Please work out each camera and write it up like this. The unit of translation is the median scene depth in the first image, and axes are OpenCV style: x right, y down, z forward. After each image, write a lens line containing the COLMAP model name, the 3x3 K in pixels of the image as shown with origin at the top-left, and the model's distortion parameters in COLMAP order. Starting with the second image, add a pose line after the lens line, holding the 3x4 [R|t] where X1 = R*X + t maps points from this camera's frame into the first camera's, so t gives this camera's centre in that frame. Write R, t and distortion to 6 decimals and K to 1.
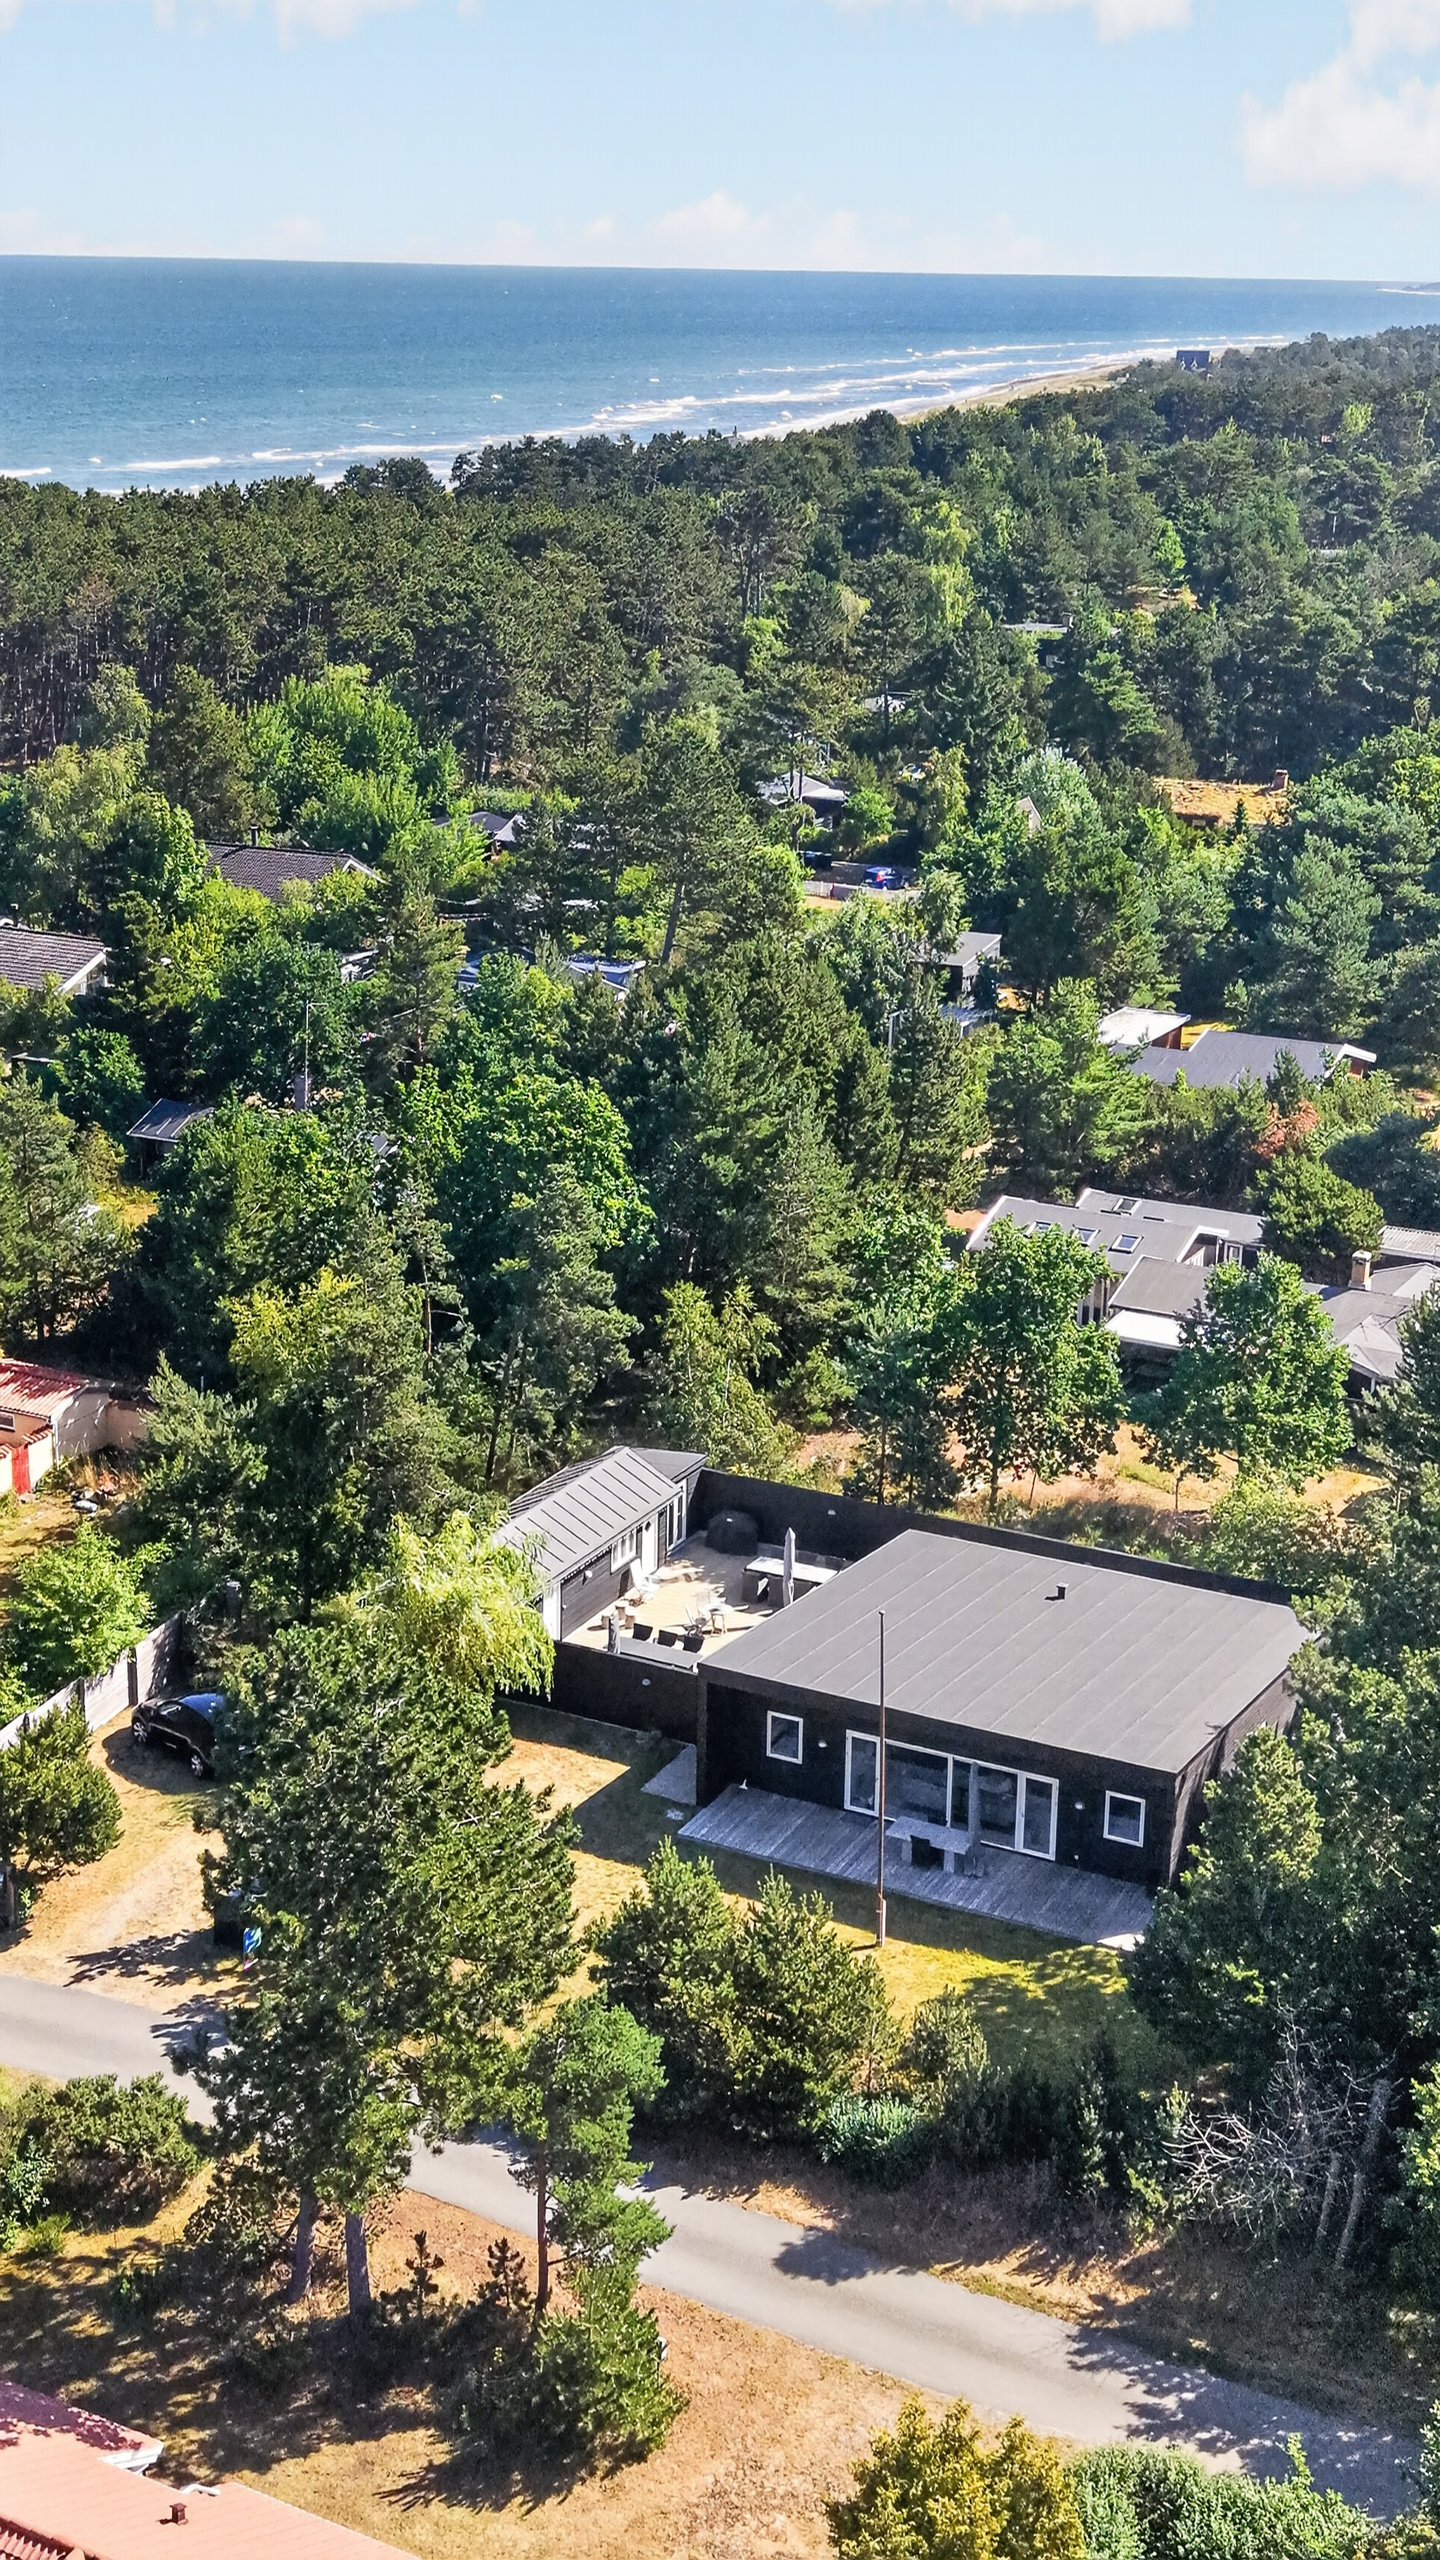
lens RADIAL K [[3186.3, 0, 720.0], [0, 3186.3, 1280.0], [0, 0, 1]] dist [0.238876, -0.824025]
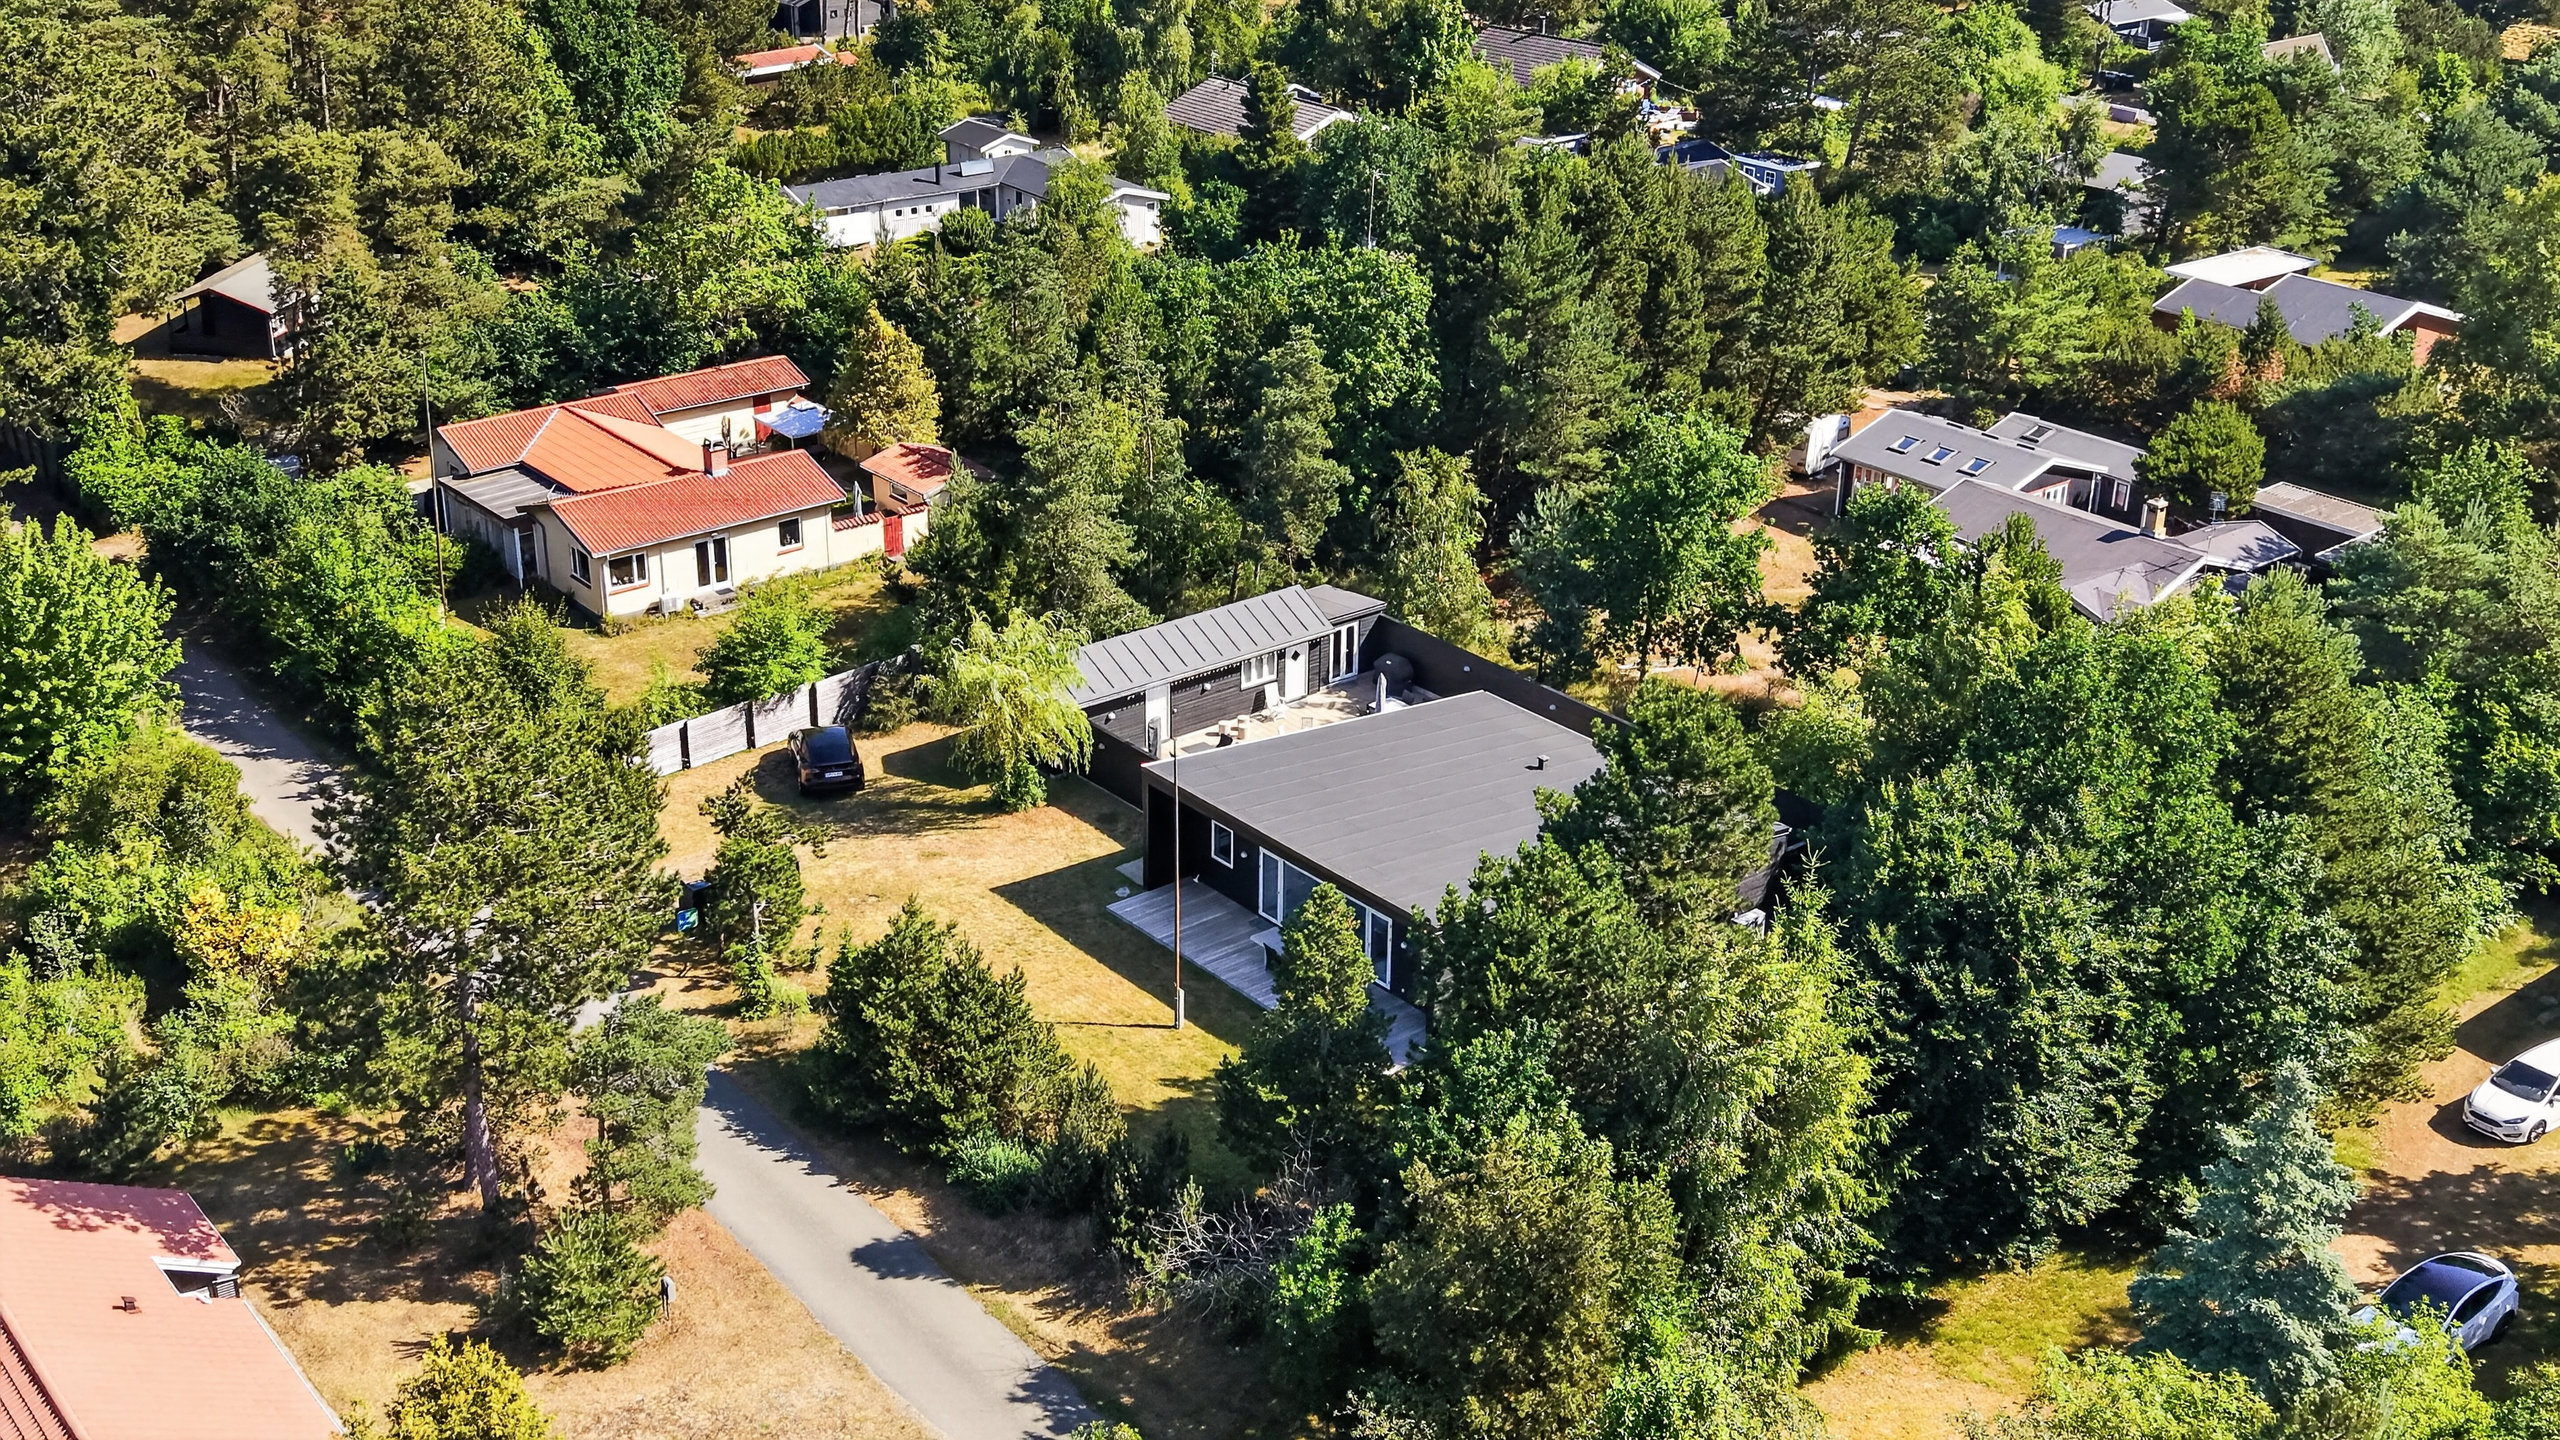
lens RADIAL K [[2806.5, 0, 1283.7], [0, 2806.5, 721.0], [0, 0, 1]] dist [0.201042, -0.654276]
pose [[0.916498, 0.155374, -0.368633, 0.325410], [-0.117312, 0.985366, 0.123658, -0.020844], [0.382452, -0.070087, 0.921313, 0.077696]]
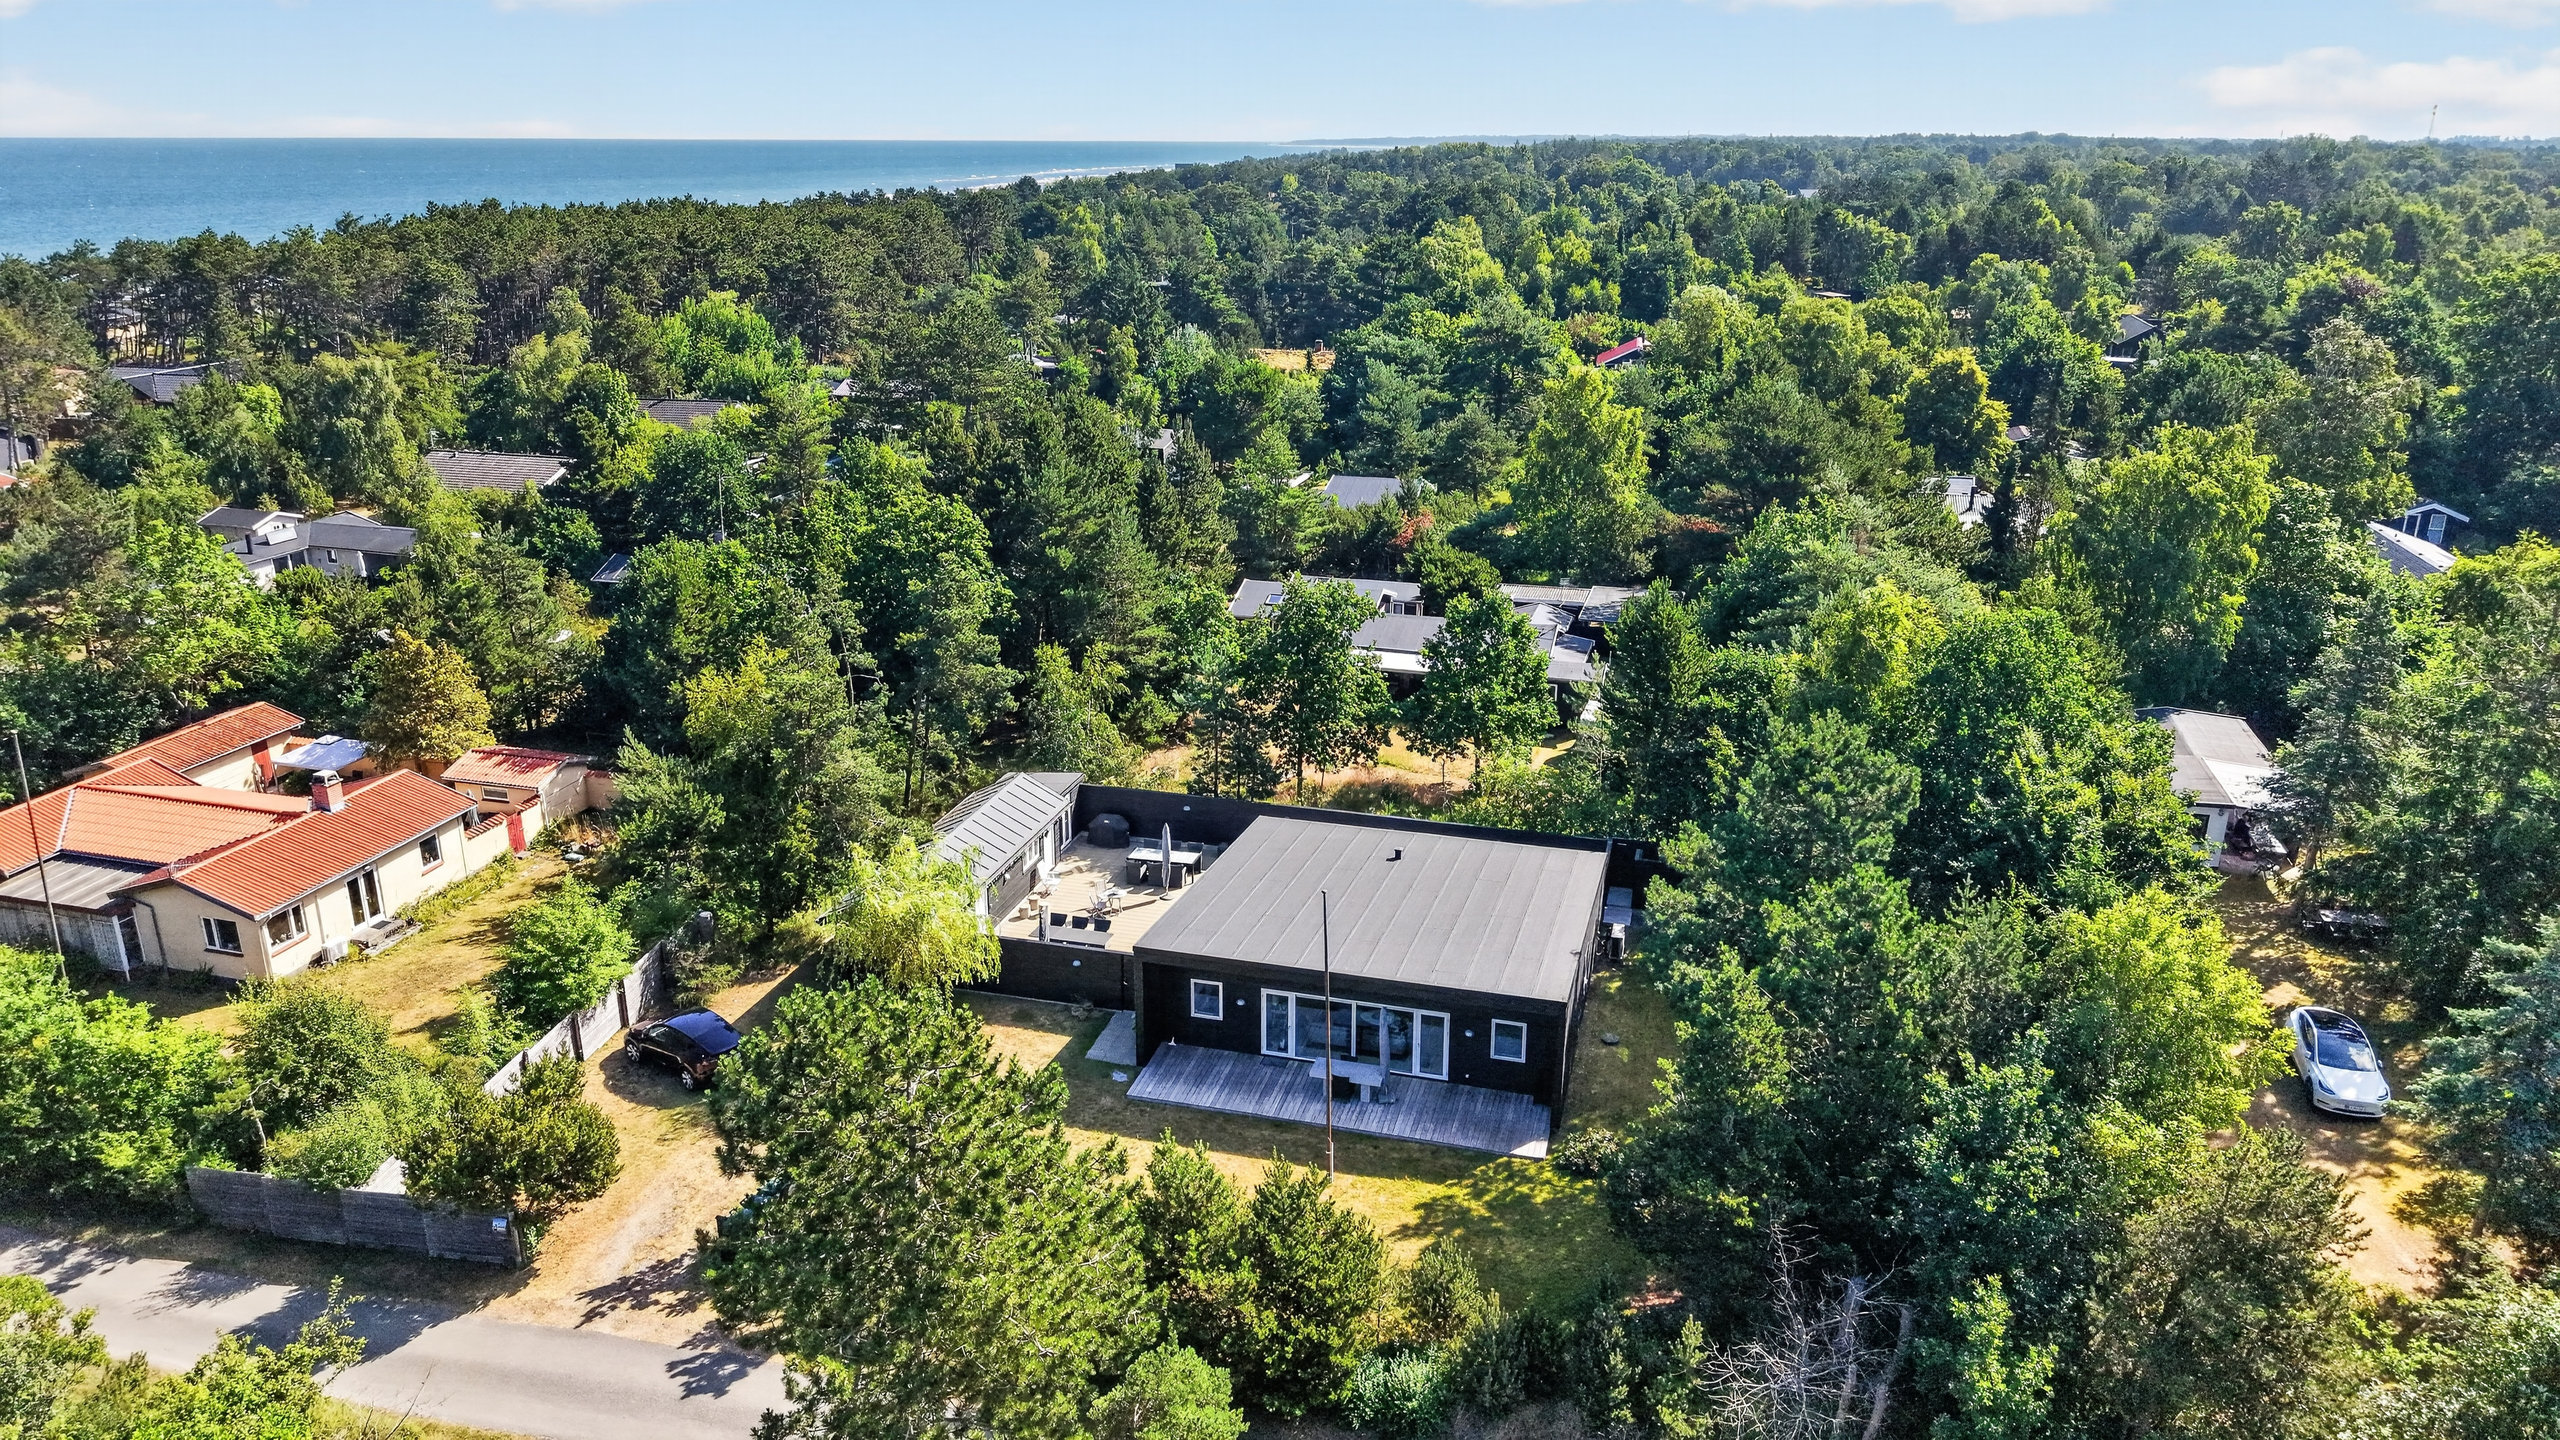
lens RADIAL K [[1705.1, 0, 1290.2], [0, 1705.1, 725.5], [0, 0, 1]] dist [0.033538, -0.044261]
pose [[0.978681, -0.079749, 0.189271, -0.049404], [0.074600, 0.996627, 0.034190, 0.018239], [-0.191360, -0.019342, 0.981329, 0.307990]]
